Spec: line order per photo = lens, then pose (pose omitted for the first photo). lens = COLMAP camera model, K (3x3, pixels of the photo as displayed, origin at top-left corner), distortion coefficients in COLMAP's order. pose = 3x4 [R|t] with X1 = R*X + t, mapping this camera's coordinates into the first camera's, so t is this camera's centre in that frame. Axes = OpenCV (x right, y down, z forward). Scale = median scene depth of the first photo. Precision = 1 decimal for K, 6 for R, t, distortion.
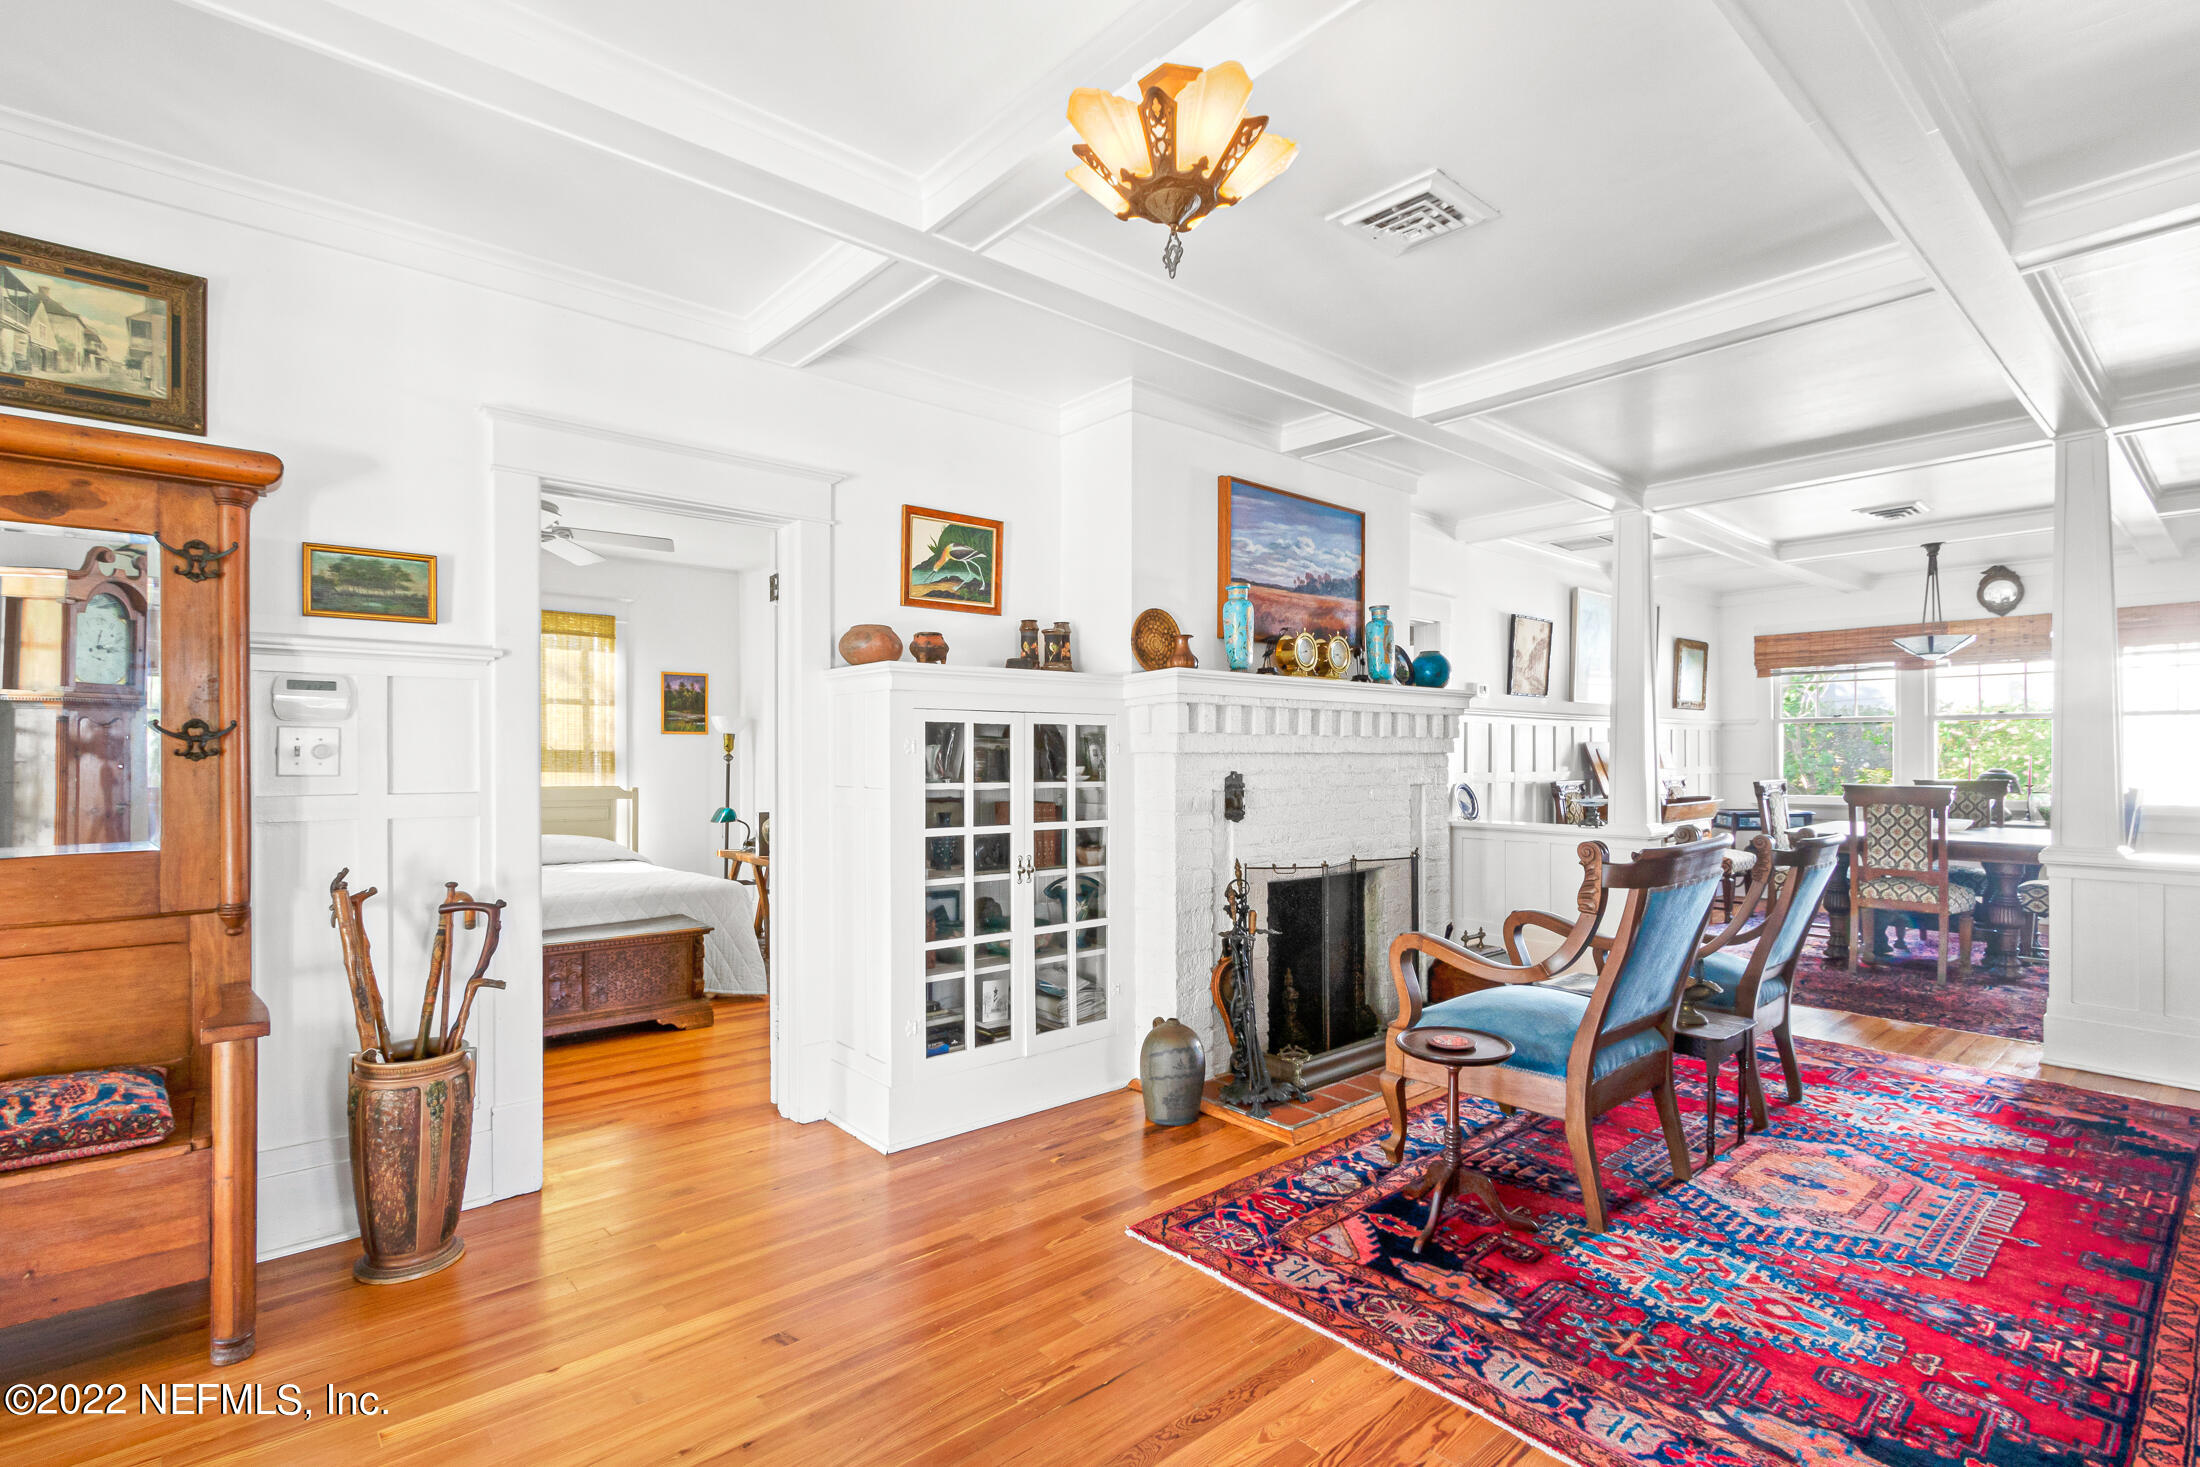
lens RADIAL K [[1058.4, 0, 1104.3], [0, 1058.4, 760.7], [0, 0, 1]] dist [0.000269, -0.001494]
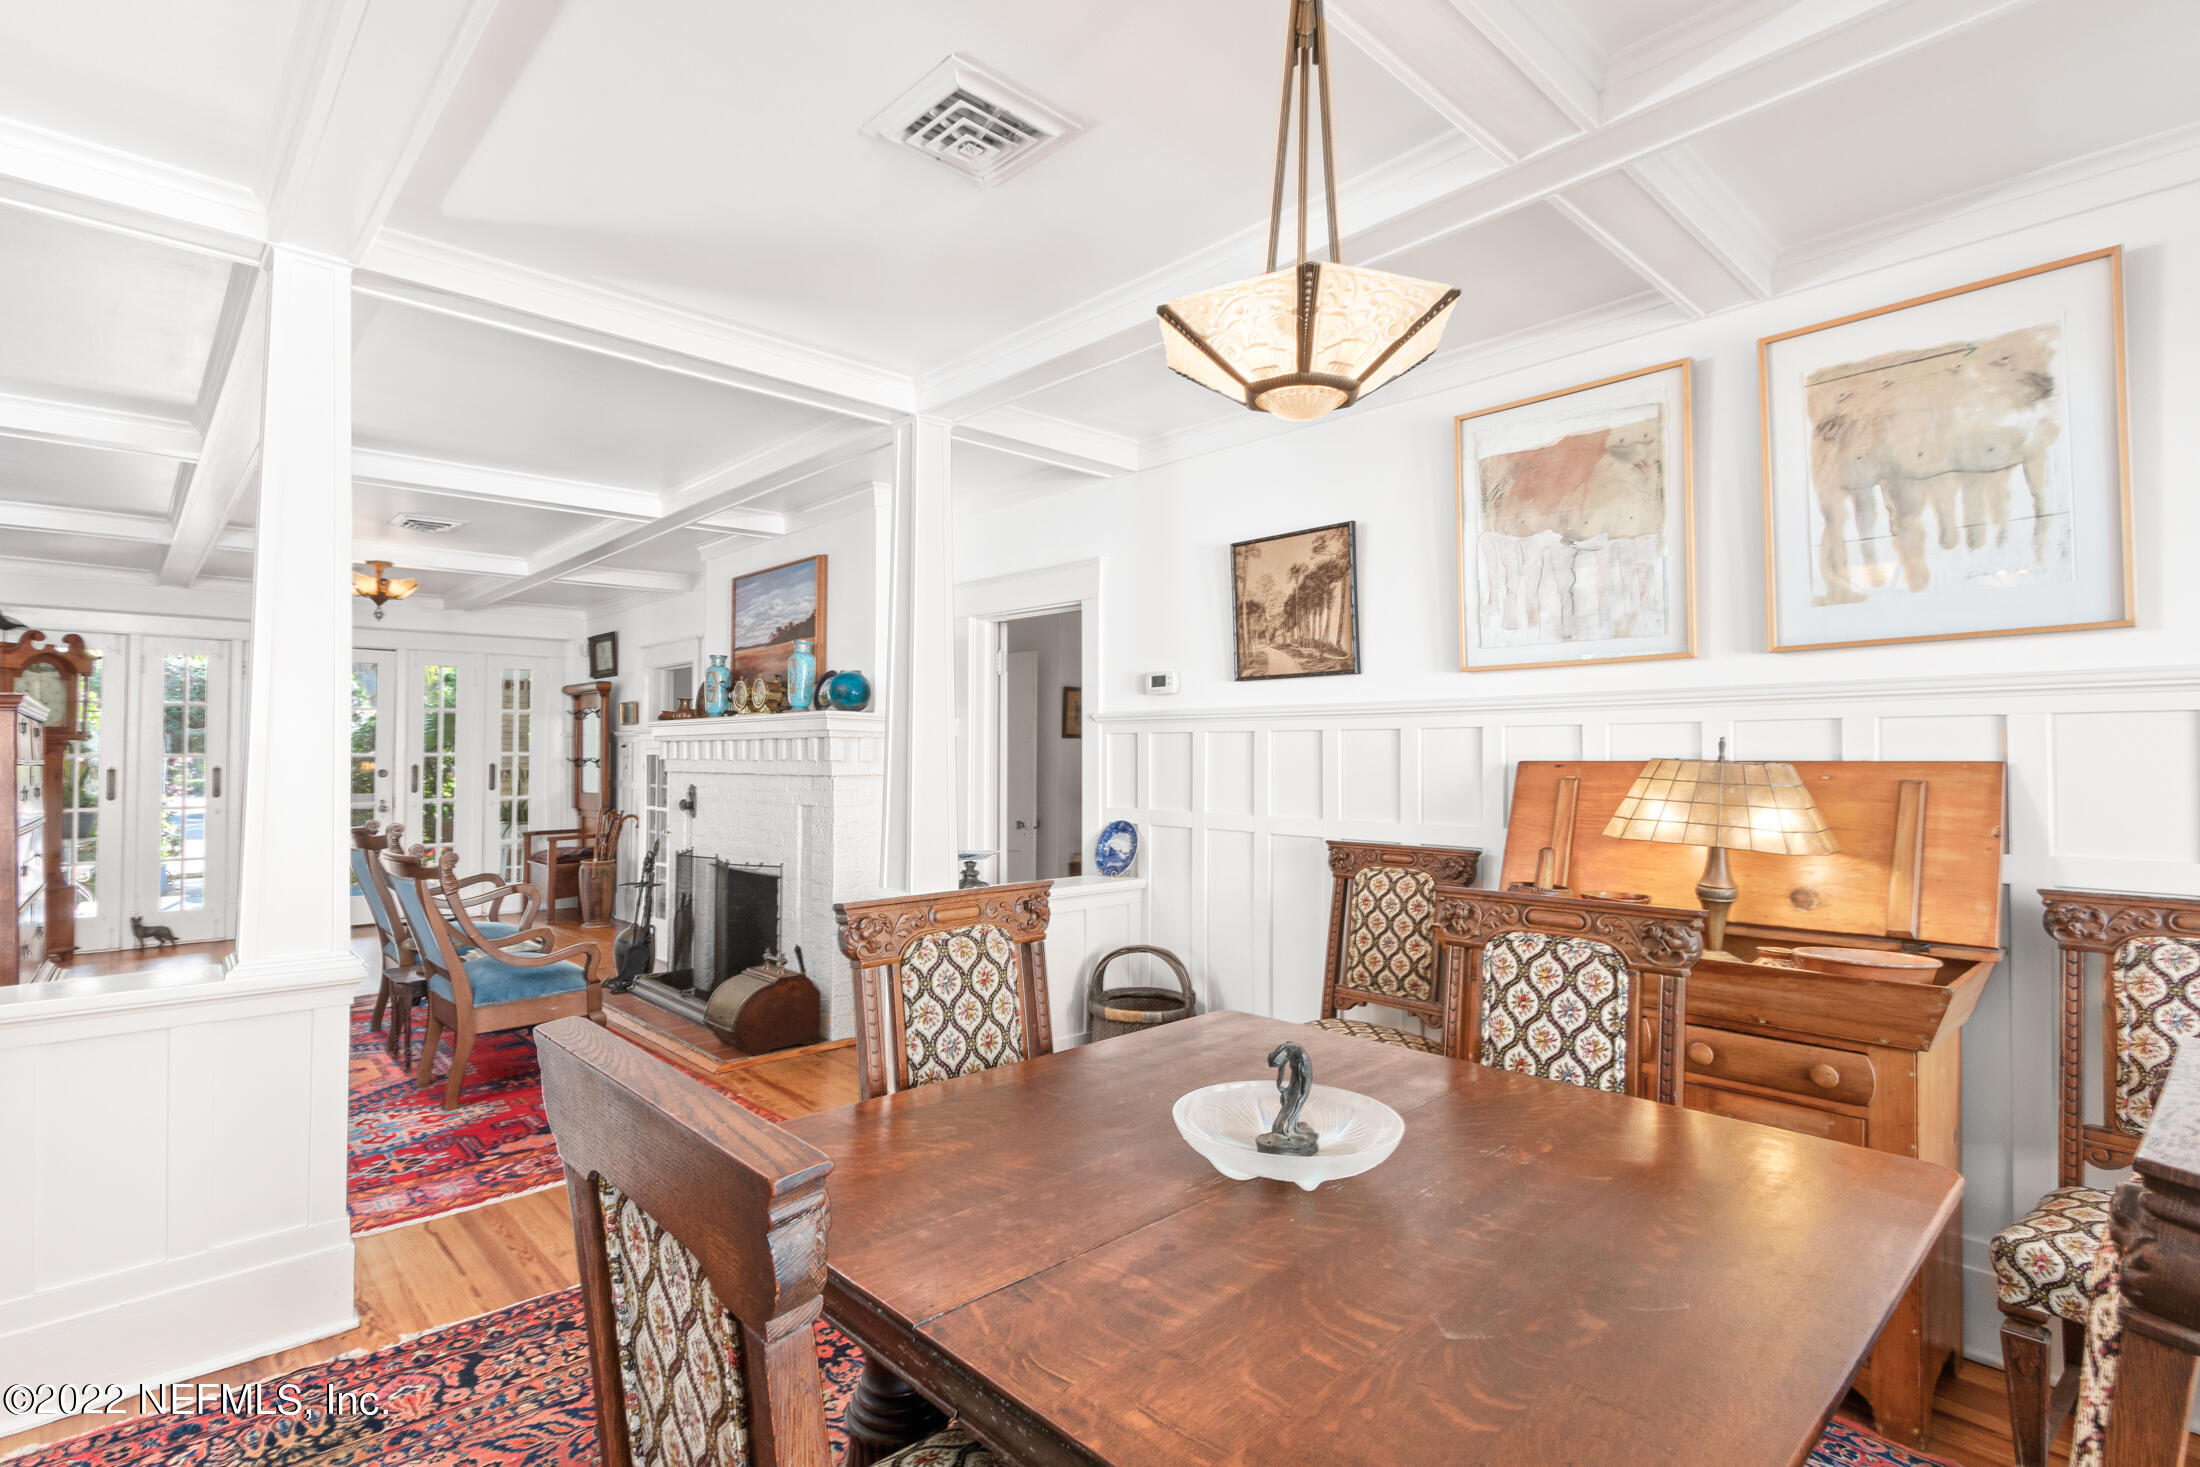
lens RADIAL K [[1048.9, 0, 1034.6], [0, 1048.9, 742.6], [0, 0, 1]] dist [0.013181, 0.000126]
pose [[-0.003915, -0.014238, -0.999891, 2.106276], [-0.009226, 0.999857, -0.014201, -0.042686], [0.999950, 0.009169, -0.004045, 1.958007]]
